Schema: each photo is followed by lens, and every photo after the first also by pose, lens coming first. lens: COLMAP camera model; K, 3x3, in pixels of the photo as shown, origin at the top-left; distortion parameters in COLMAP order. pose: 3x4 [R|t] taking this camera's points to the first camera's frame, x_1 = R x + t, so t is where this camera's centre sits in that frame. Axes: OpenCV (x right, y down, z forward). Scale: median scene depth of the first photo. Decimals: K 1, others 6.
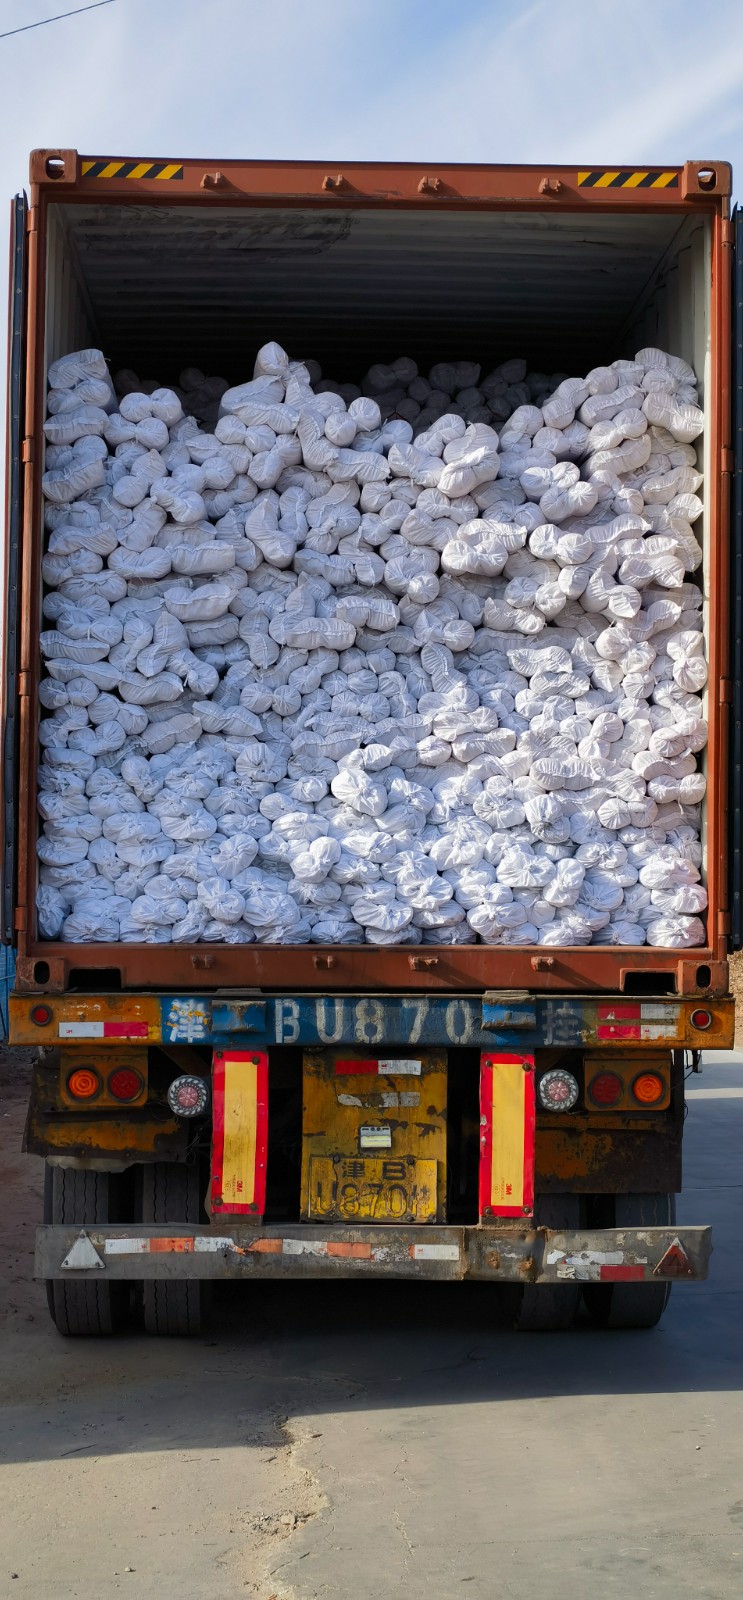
lens RADIAL K [[2229.0, 0, 371.5], [0, 2229.0, 800.0], [0, 0, 1]] dist [0.167688, 0.007813]
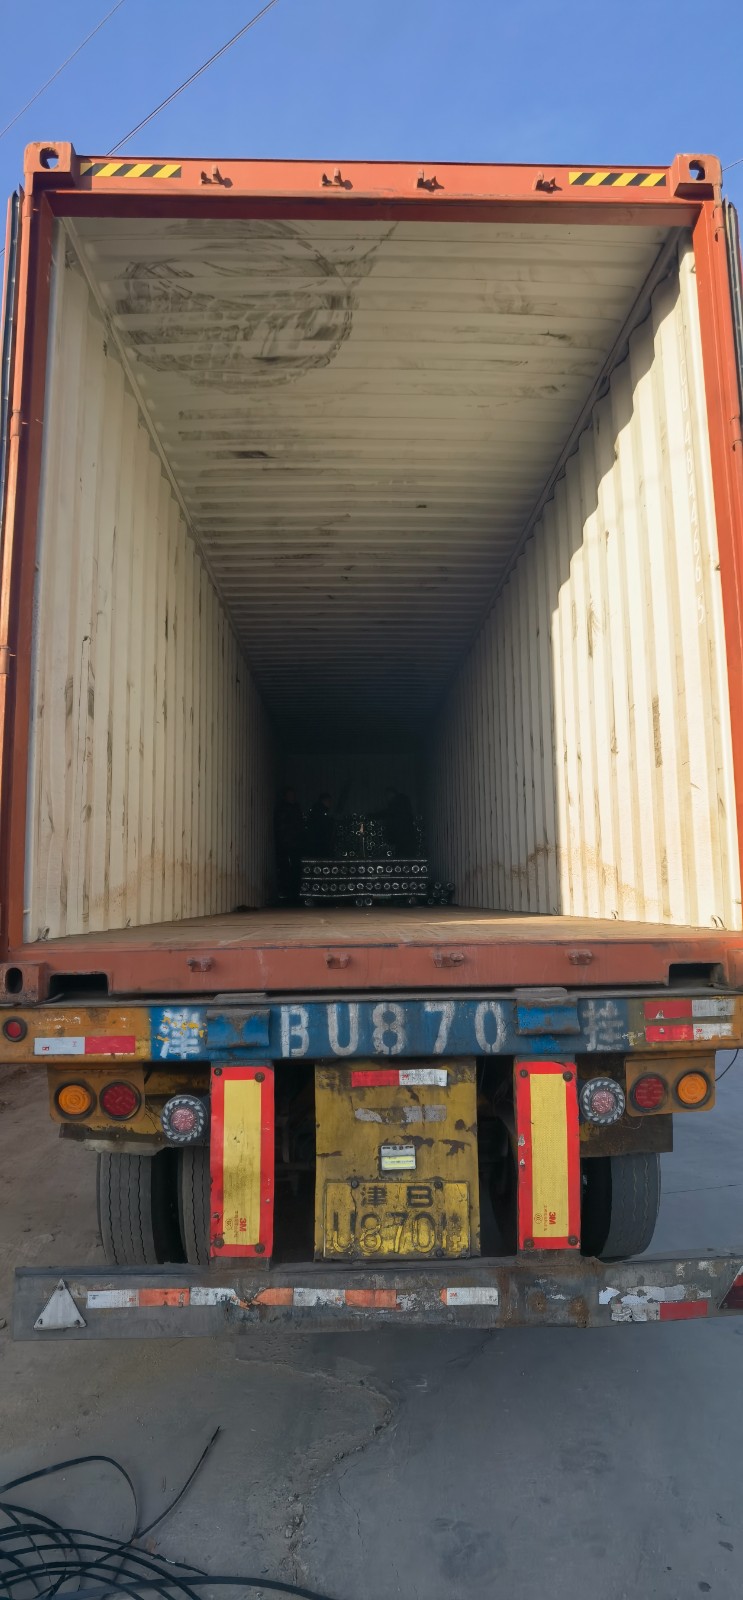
lens RADIAL K [[822.9, 0, 371.5], [0, 822.9, 800.0], [0, 0, 1]] dist [-0.065494, 0.031288]
pose [[0.999721, -0.022917, -0.005771, -0.003611], [0.022455, 0.997269, -0.070359, 0.031597], [0.007367, 0.070210, 0.997505, 0.671540]]
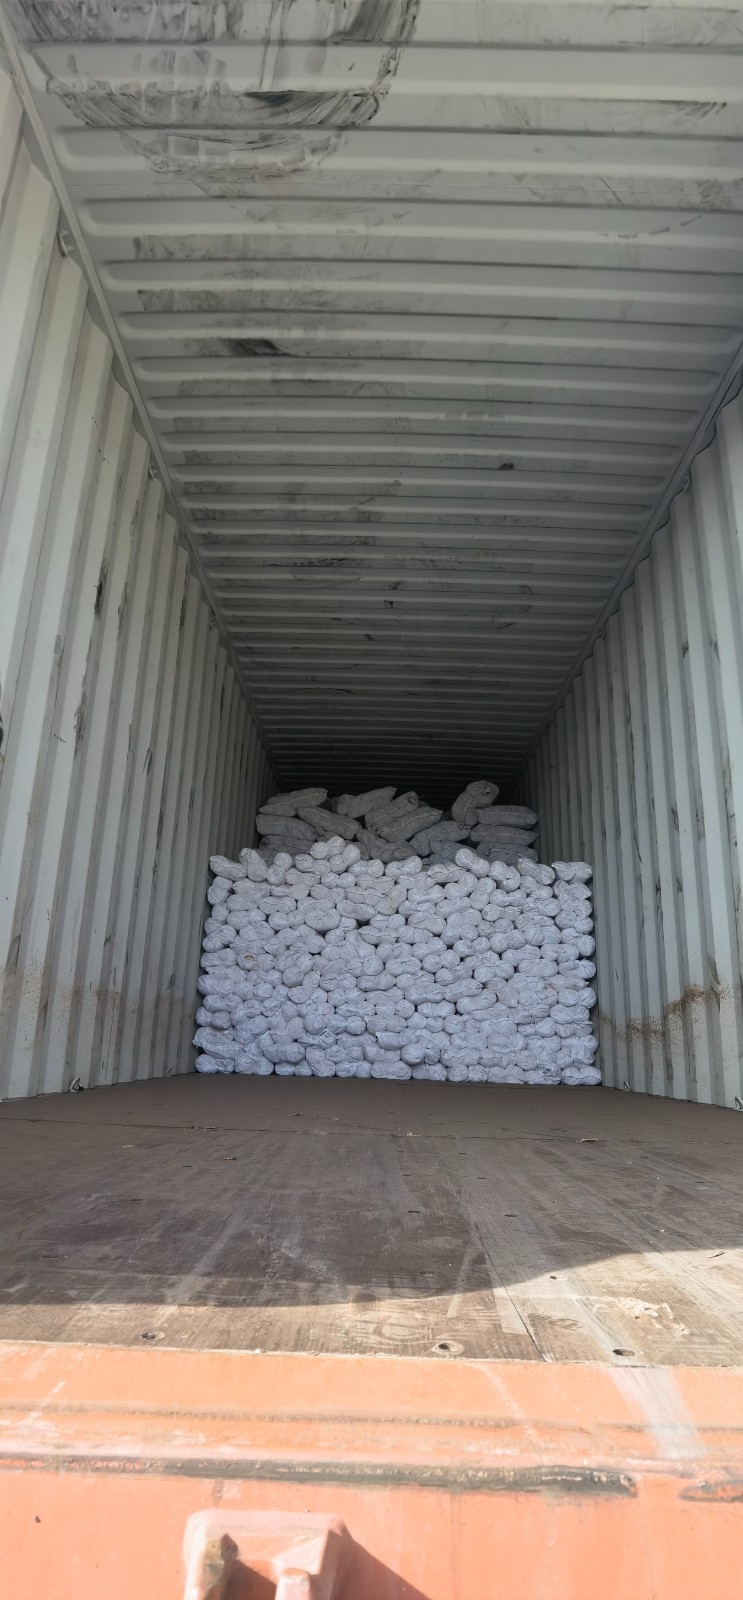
lens RADIAL K [[822.9, 0, 371.5], [0, 822.9, 800.0], [0, 0, 1]] dist [-0.065494, 0.031288]
pose [[0.998649, 0.010710, -0.050854, -0.013192], [-0.022758, 0.969845, -0.242657, 0.037444], [0.046721, 0.243486, 0.968778, 1.000032]]
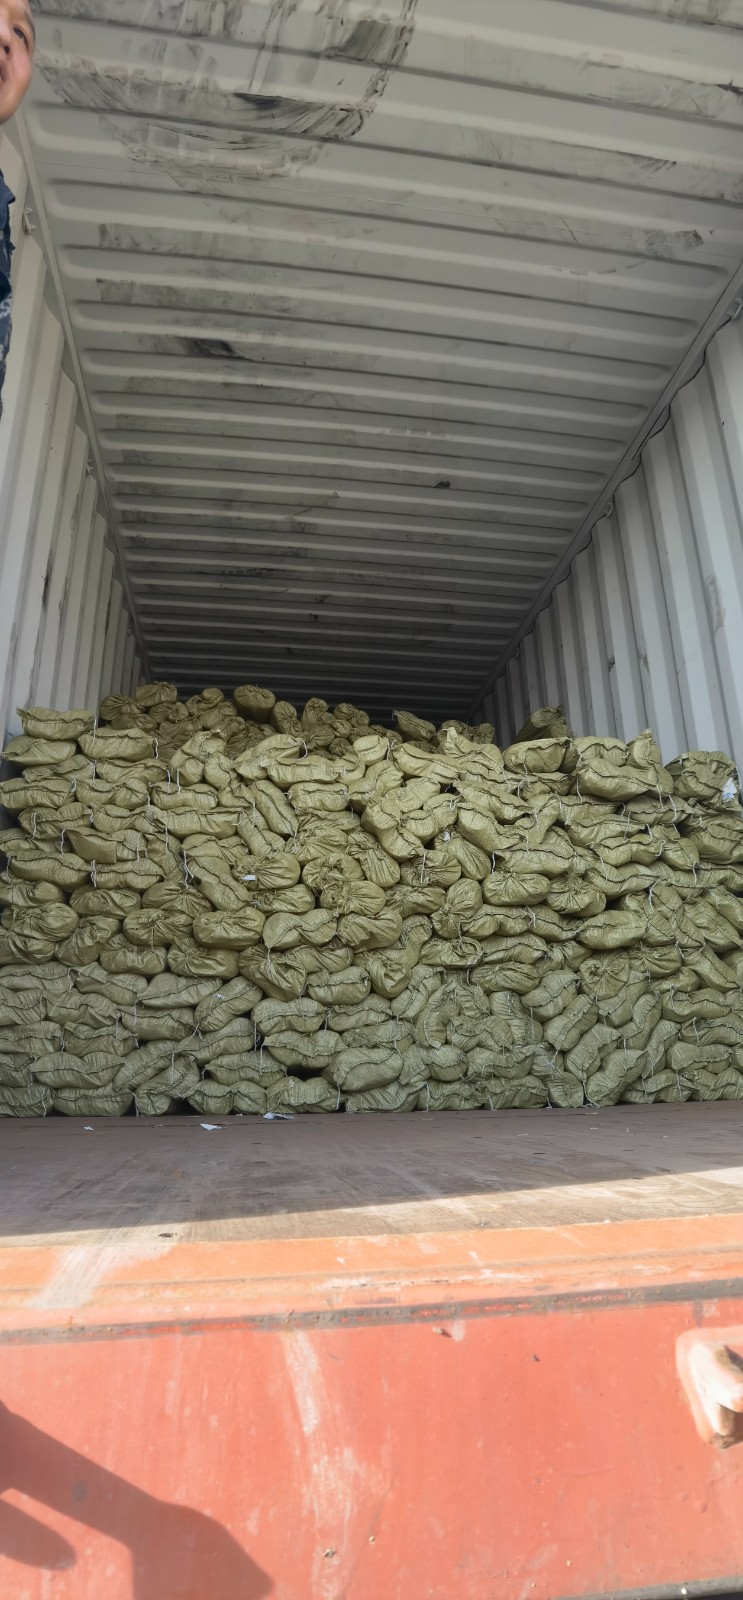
lens RADIAL K [[822.9, 0, 371.5], [0, 822.9, 800.0], [0, 0, 1]] dist [-0.065494, 0.031288]
pose [[0.994160, 0.010919, 0.107360, -0.064246], [0.019496, 0.960325, -0.278200, 0.054344], [-0.106138, 0.278668, 0.954504, 1.004070]]
